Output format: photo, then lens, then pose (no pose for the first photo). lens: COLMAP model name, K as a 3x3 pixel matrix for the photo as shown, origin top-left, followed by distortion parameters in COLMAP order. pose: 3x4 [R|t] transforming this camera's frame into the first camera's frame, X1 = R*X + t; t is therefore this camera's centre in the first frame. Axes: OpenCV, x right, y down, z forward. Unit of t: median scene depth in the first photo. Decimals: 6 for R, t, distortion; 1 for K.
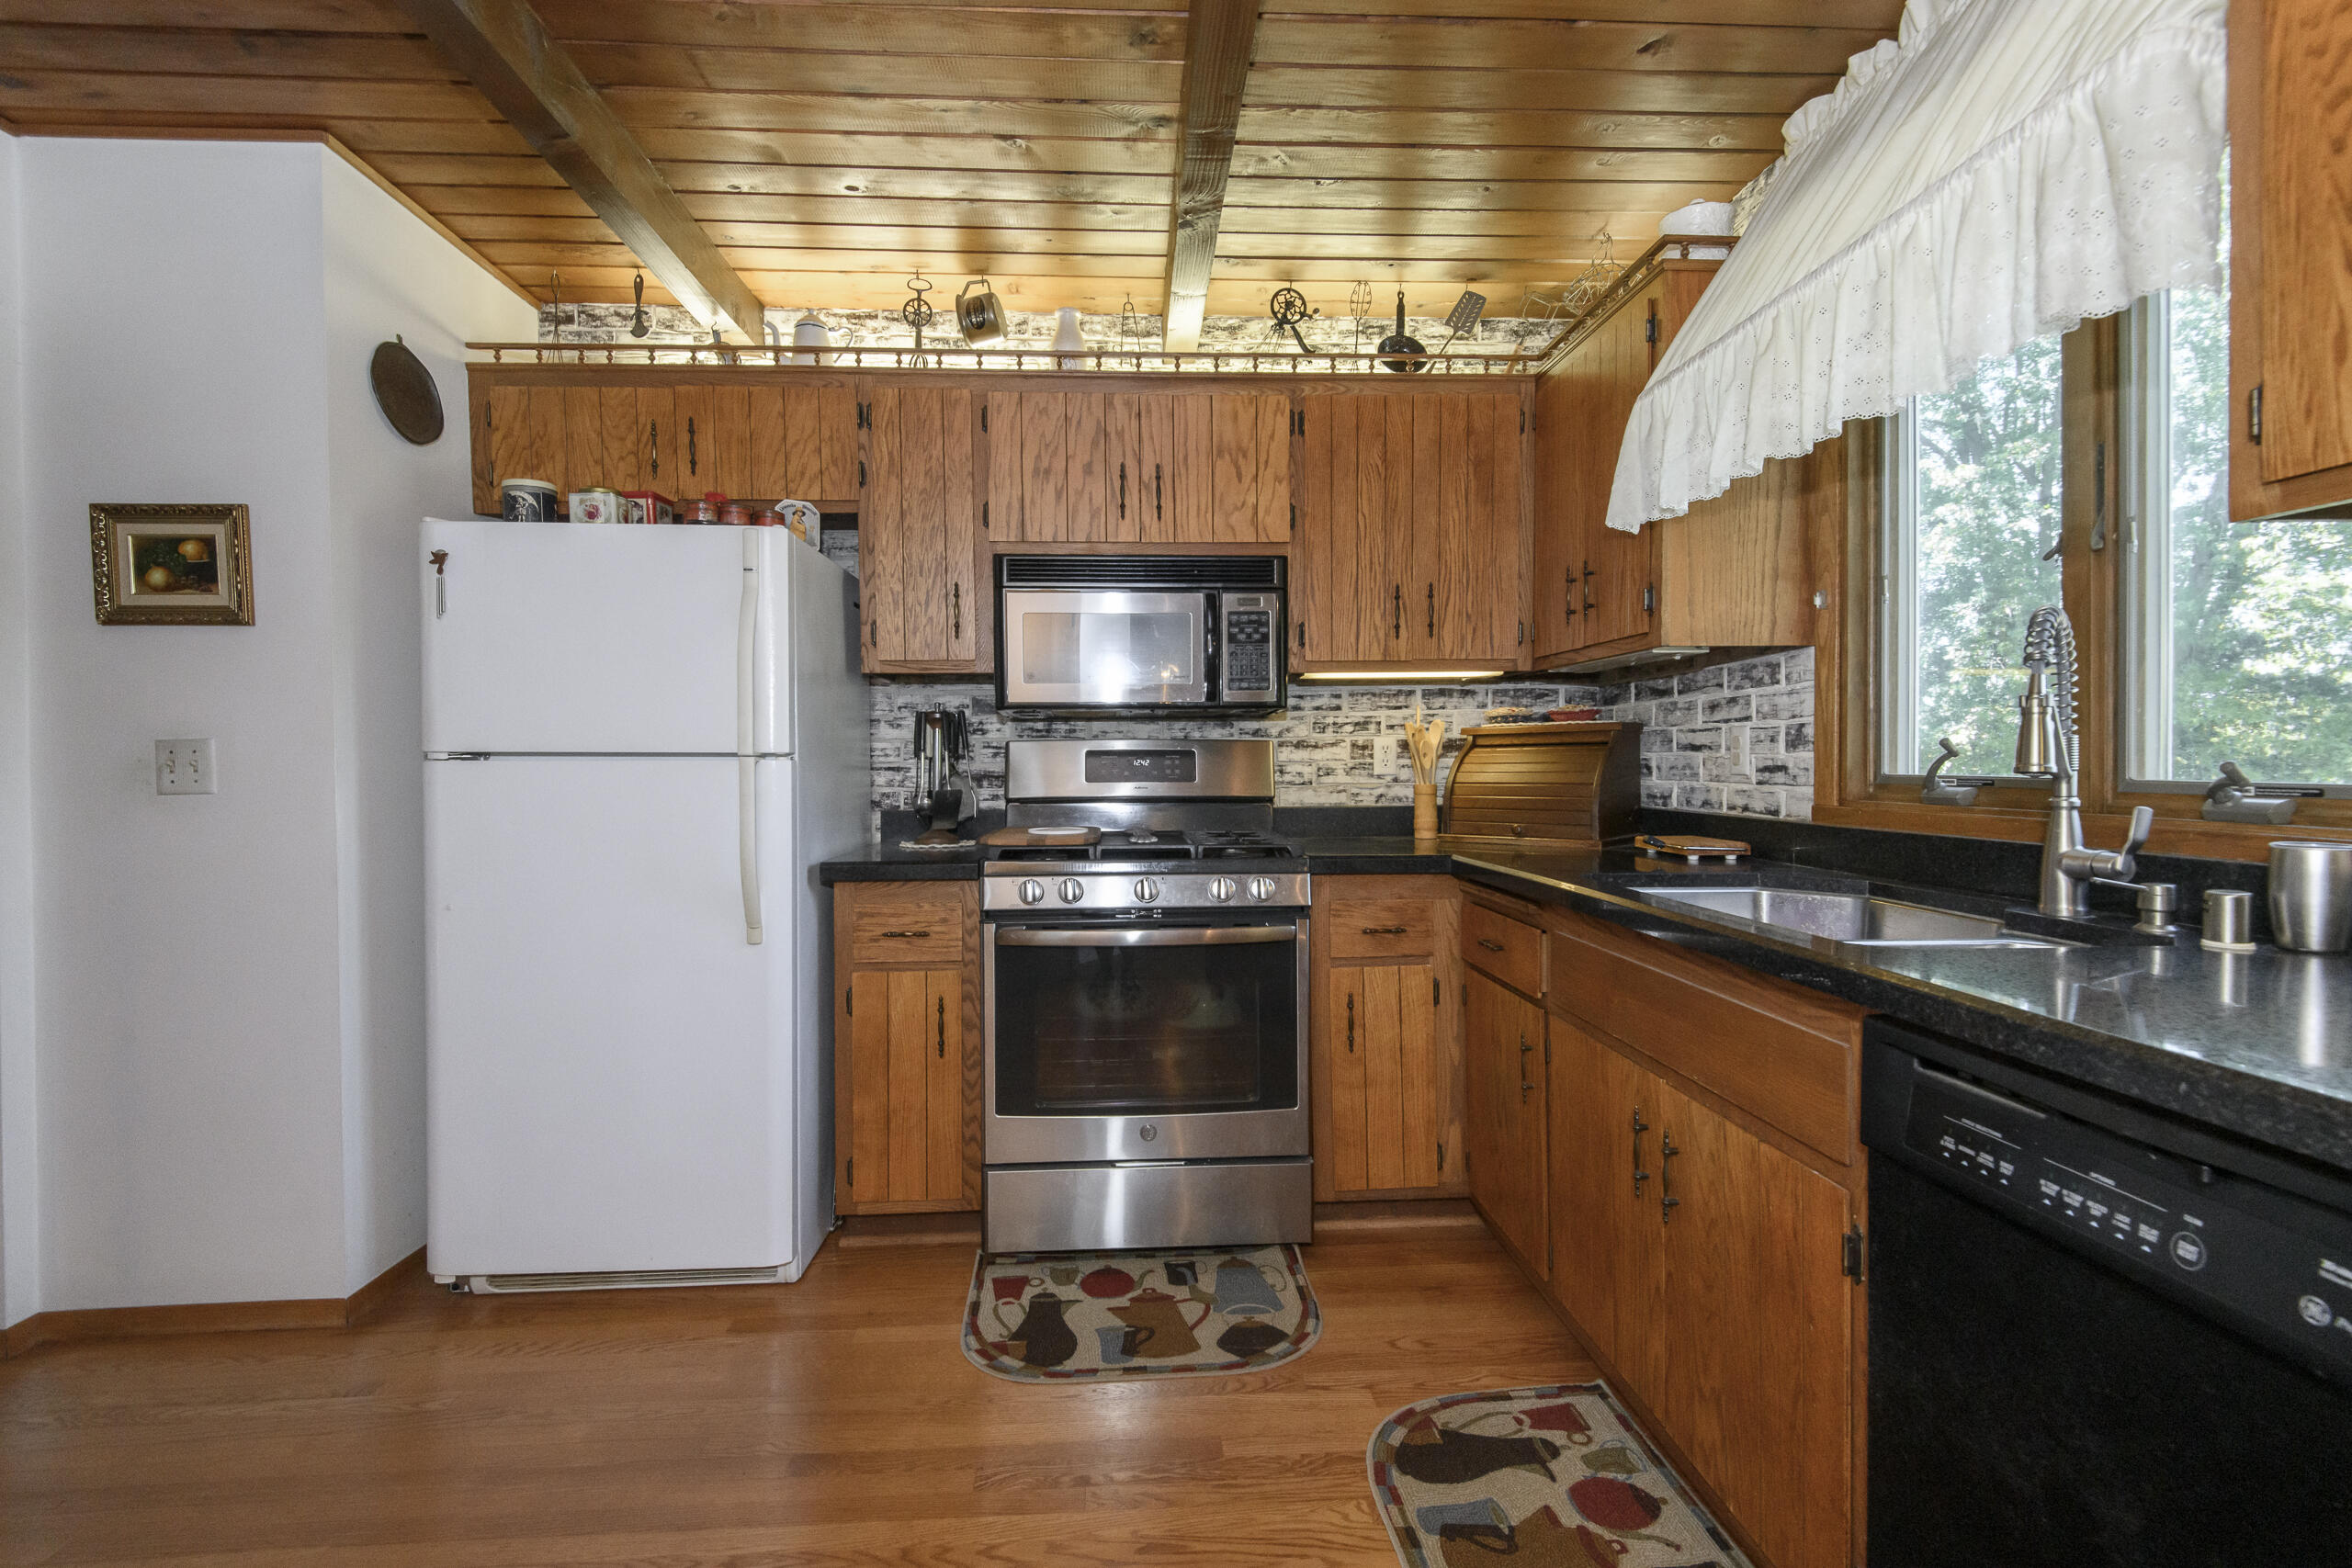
lens RADIAL K [[1078.7, 0, 1183.1], [0, 1078.7, 778.8], [0, 0, 1]] dist [0.024589, -0.011719]
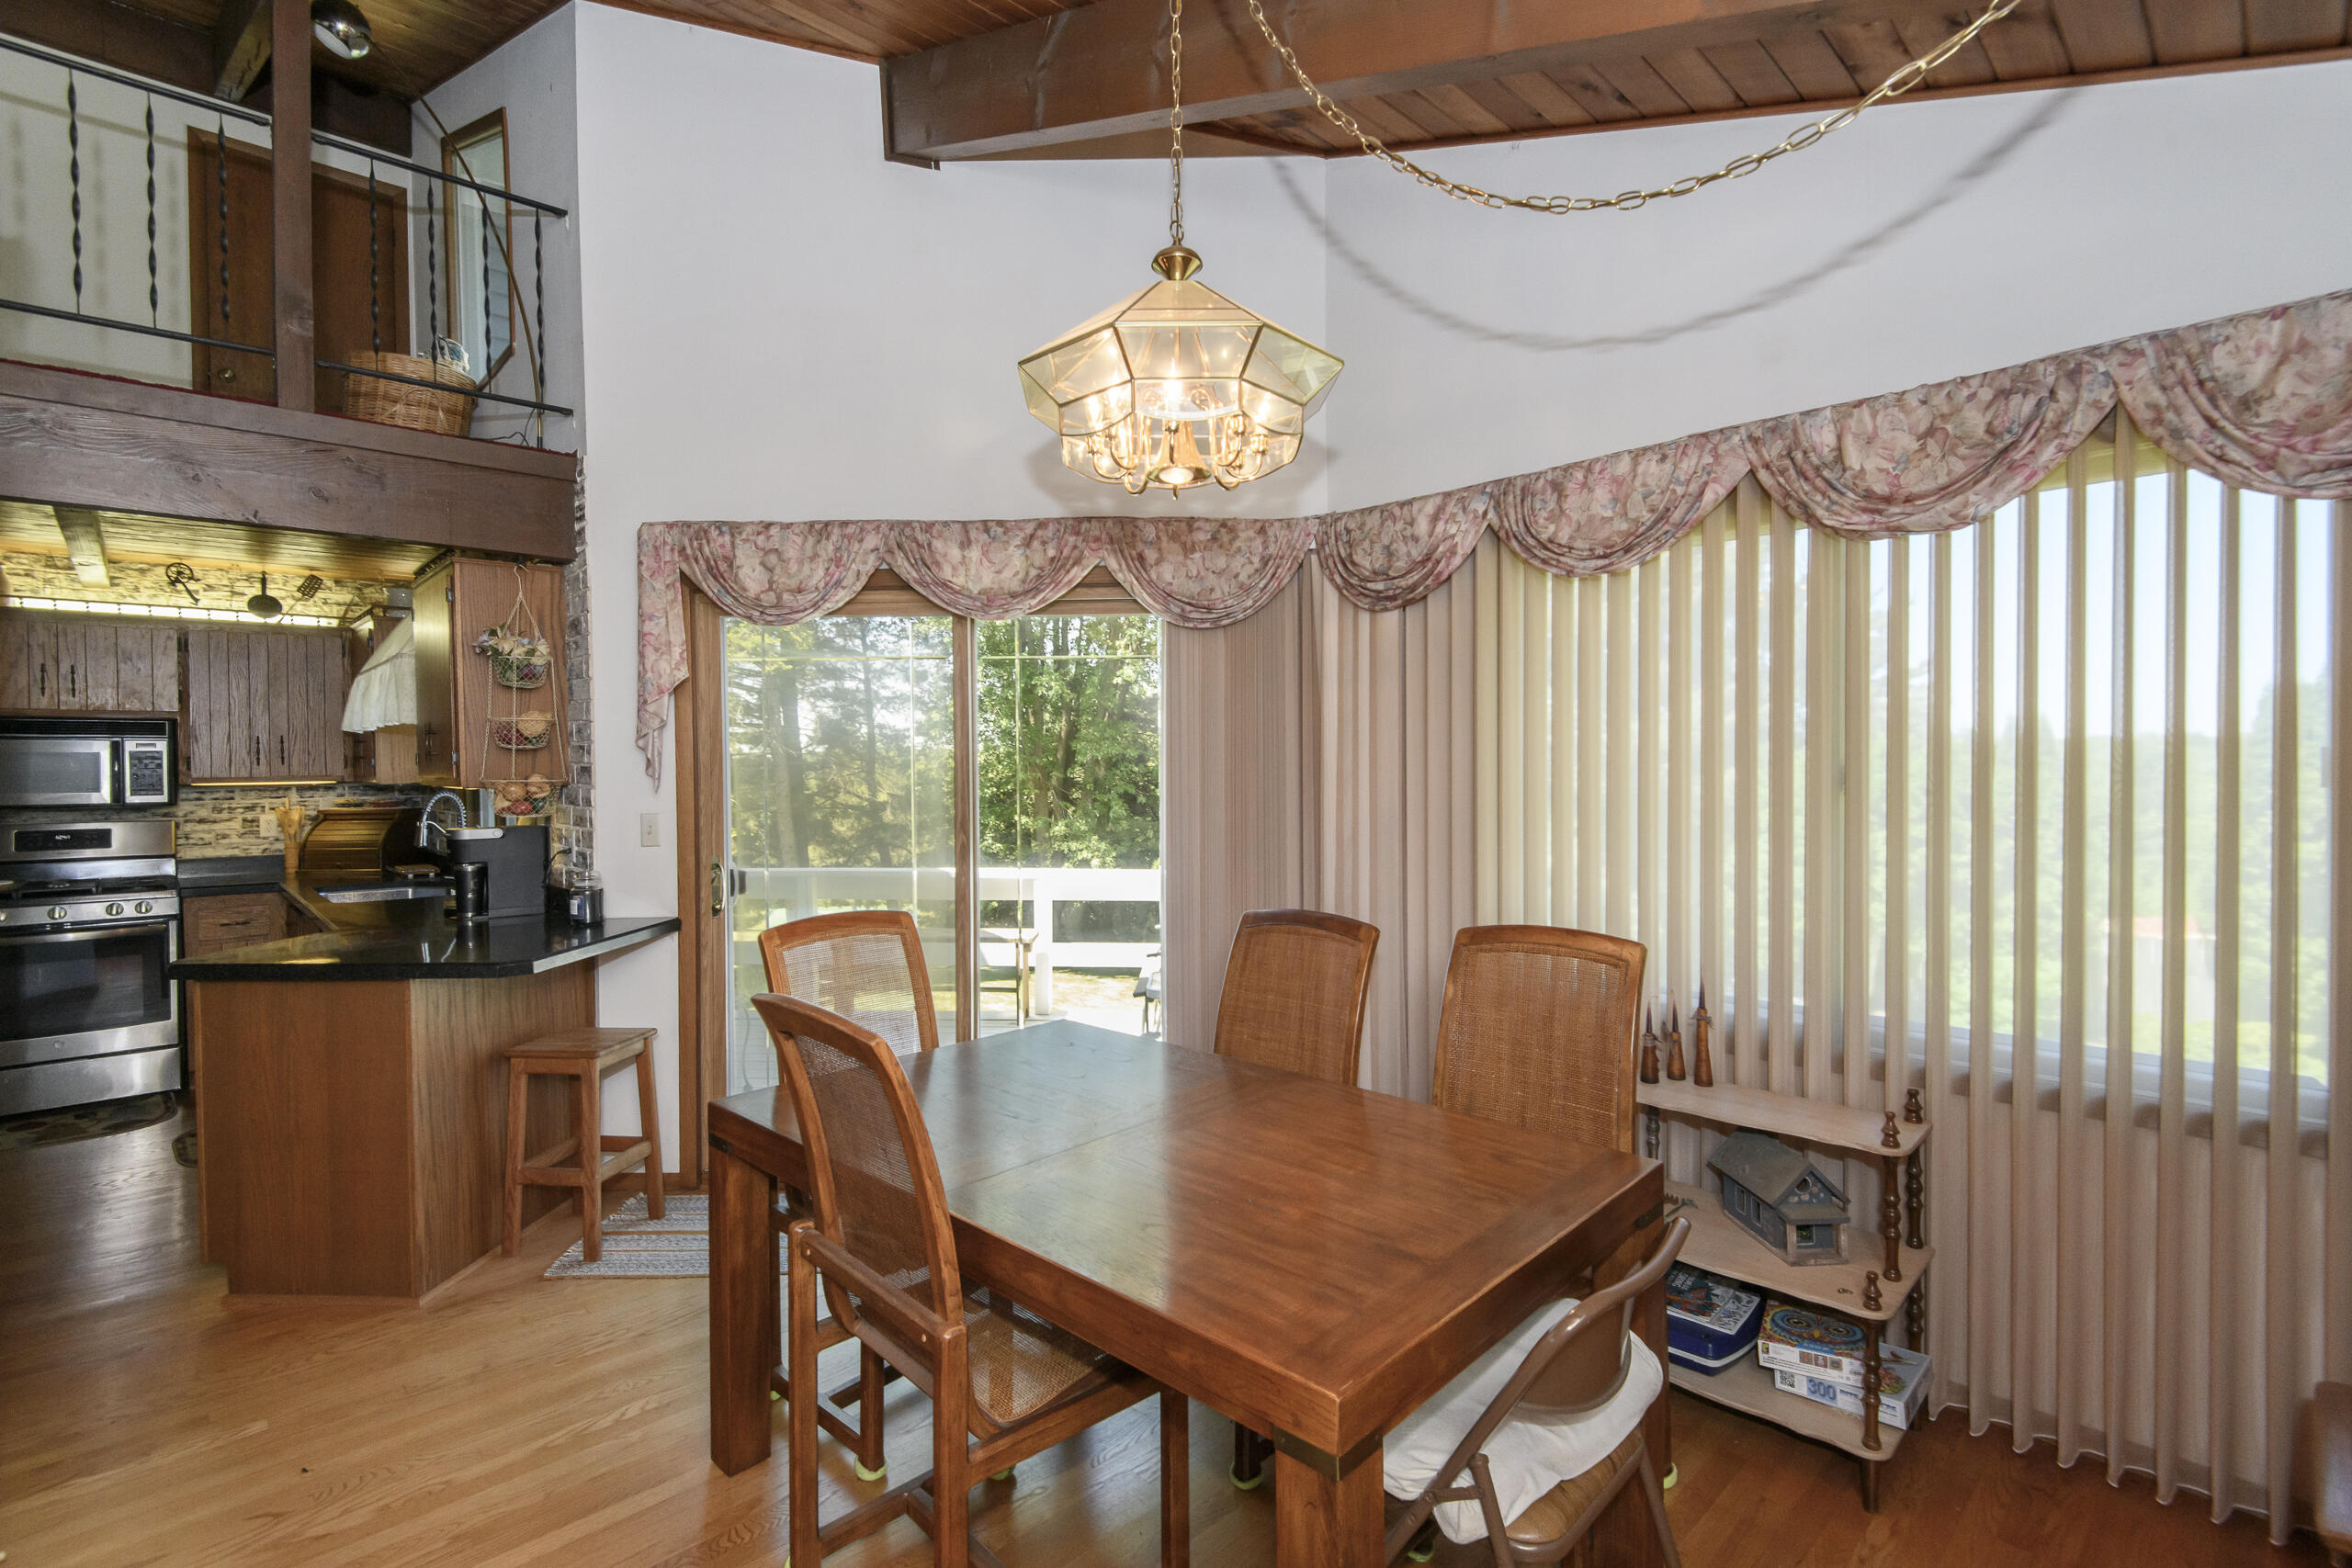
lens RADIAL K [[1078.7, 0, 1163.1], [0, 1078.7, 785.5], [0, 0, 1]] dist [0.024589, -0.011719]
pose [[0.769656, -0.008949, 0.638396, 0.220523], [0.011846, 0.999930, -0.000265, -0.086352], [-0.638349, 0.007766, 0.769708, -1.586413]]
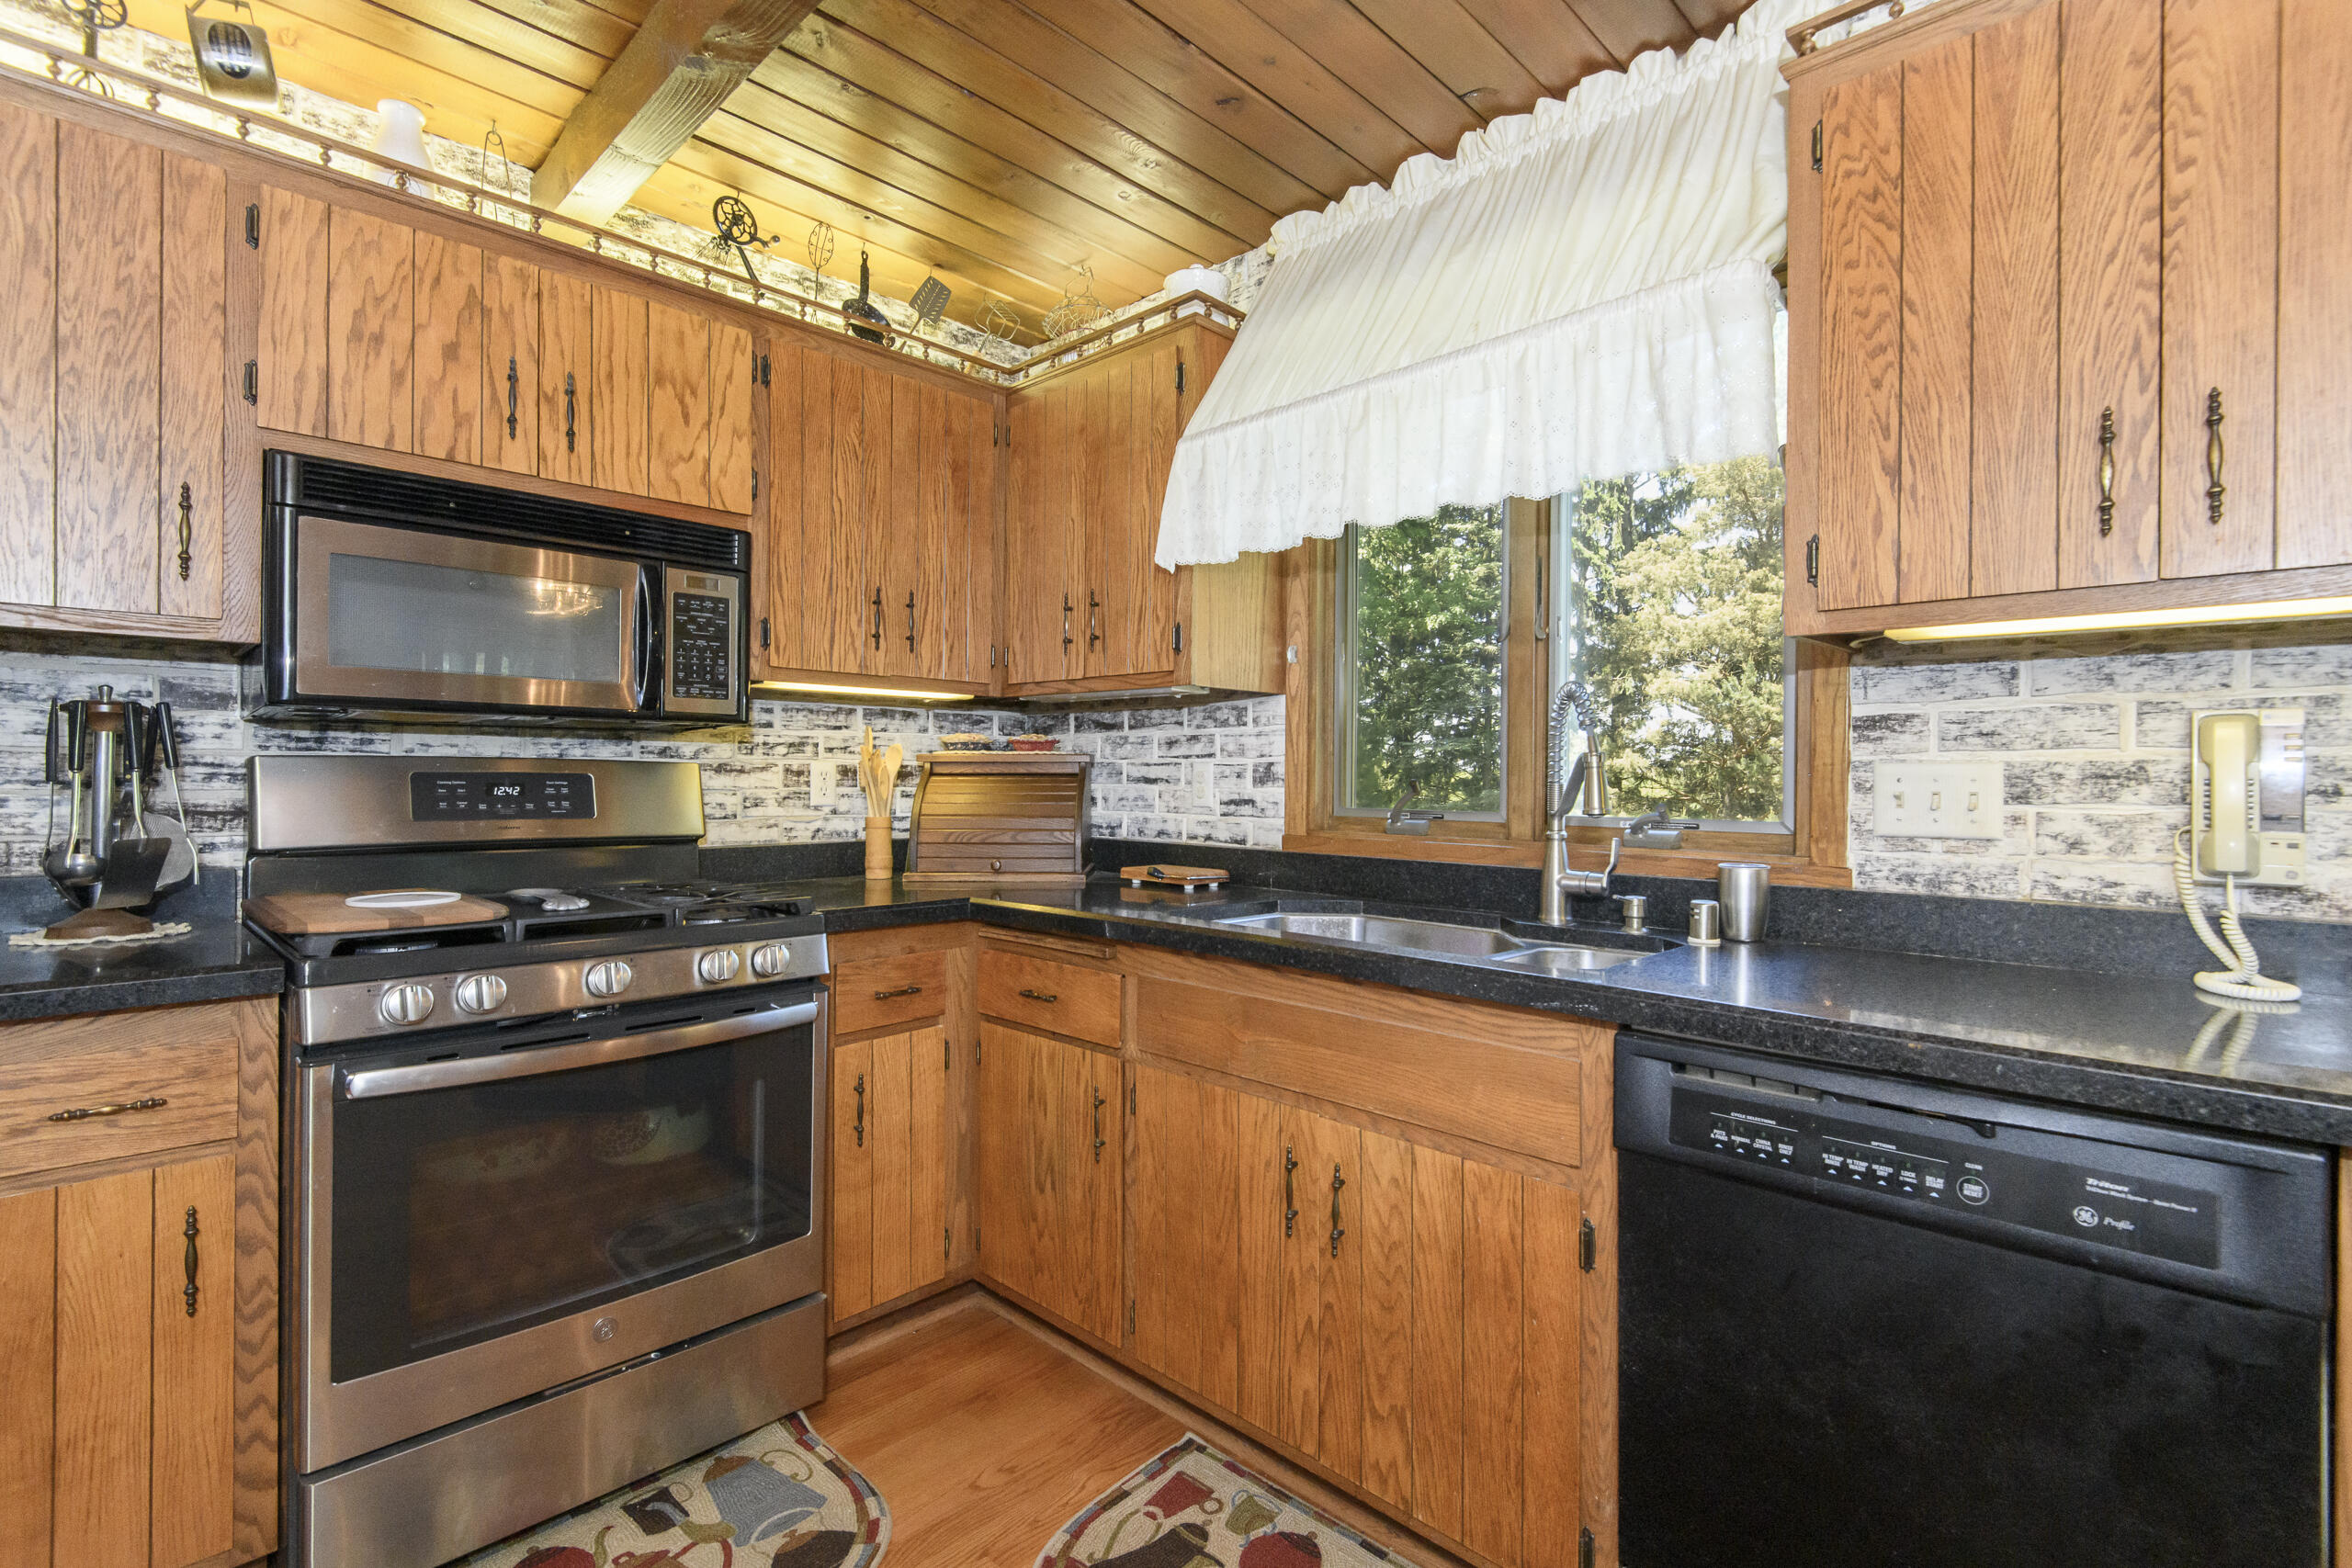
lens RADIAL K [[1078.7, 0, 1182.9], [0, 1078.7, 778.3], [0, 0, 1]] dist [0.024589, -0.011719]
pose [[0.738394, 0.011530, 0.674271, -0.226548], [-0.000621, 0.999865, -0.016418, -0.014535], [-0.674369, 0.011704, 0.738301, 0.221295]]
